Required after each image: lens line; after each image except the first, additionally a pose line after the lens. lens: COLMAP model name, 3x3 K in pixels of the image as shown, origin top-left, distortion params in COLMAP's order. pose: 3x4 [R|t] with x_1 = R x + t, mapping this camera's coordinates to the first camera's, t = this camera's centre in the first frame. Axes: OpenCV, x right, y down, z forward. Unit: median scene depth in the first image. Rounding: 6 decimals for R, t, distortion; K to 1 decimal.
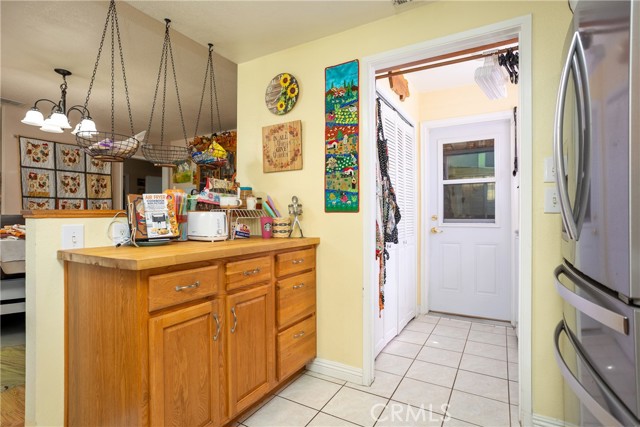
lens RADIAL K [[312.3, 0, 319.0], [0, 312.3, 209.4], [0, 0, 1]] dist [-0.002187, 0.000037]
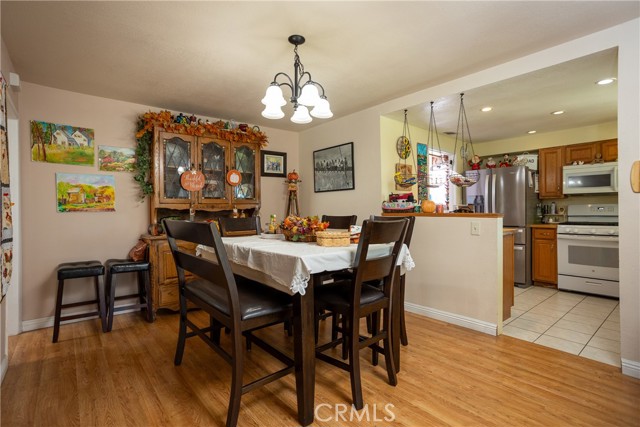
lens RADIAL K [[307.1, 0, 338.7], [0, 307.1, 215.2], [0, 0, 1]] dist [-0.001040, 0.000162]
pose [[0.298599, -0.017544, 0.954217, -1.354123], [-0.004229, 0.999797, 0.019706, -0.007879], [-0.954369, -0.009919, 0.298464, 0.575142]]
